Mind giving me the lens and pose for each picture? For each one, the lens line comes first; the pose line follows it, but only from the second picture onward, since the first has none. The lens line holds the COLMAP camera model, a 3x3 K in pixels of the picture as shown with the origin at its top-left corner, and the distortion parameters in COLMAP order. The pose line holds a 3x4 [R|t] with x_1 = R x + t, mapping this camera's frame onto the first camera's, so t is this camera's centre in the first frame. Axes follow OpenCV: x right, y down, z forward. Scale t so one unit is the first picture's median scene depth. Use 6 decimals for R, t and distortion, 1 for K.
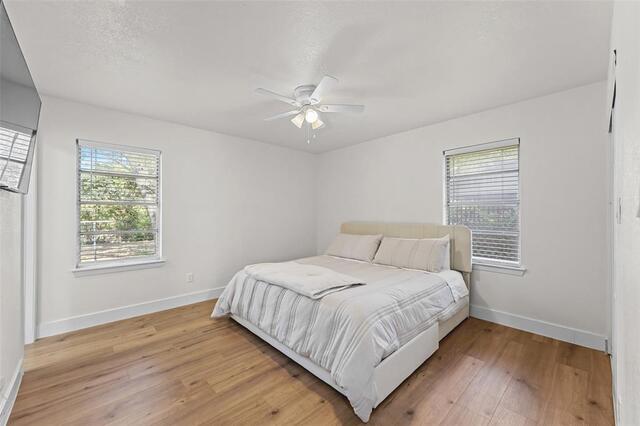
lens RADIAL K [[258.5, 0, 317.5], [0, 258.5, 211.4], [0, 0, 1]] dist [0.011674, -0.000144]
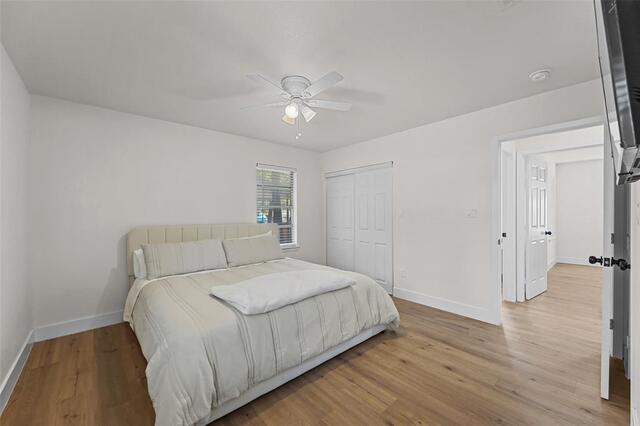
lens RADIAL K [[258.5, 0, 317.4], [0, 258.5, 213.3], [0, 0, 1]] dist [0.011674, -0.000144]
pose [[0.025812, -0.002300, 0.999664, -1.225296], [0.003297, 0.999992, 0.002215, 0.008172], [-0.999661, 0.003239, 0.025819, 1.146189]]
